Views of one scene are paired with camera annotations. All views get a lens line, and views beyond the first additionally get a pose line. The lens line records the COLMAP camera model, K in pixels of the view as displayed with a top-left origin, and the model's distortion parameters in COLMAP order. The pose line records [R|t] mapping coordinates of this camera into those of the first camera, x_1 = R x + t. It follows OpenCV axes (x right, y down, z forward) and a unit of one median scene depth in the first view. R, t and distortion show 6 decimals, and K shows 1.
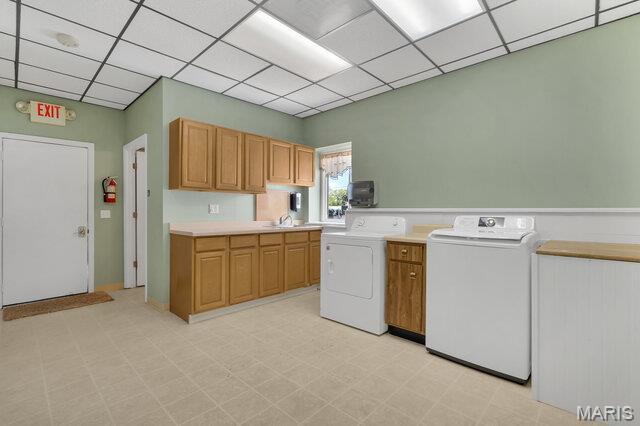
lens RADIAL K [[293.8, 0, 315.4], [0, 293.8, 208.8], [0, 0, 1]] dist [0.004029, 0.001364]
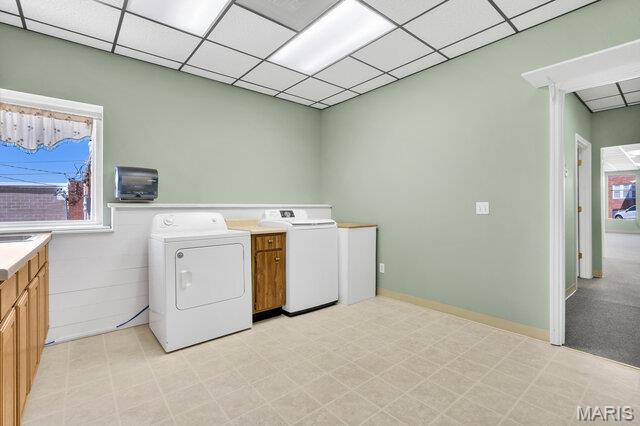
lens RADIAL K [[293.8, 0, 314.9], [0, 293.8, 211.6], [0, 0, 1]] dist [0.004029, 0.001364]
pose [[0.126014, -0.014437, 0.991923, -0.795008], [0.002917, 0.999895, 0.014182, 0.013738], [-0.992024, 0.001106, 0.126043, 0.675048]]
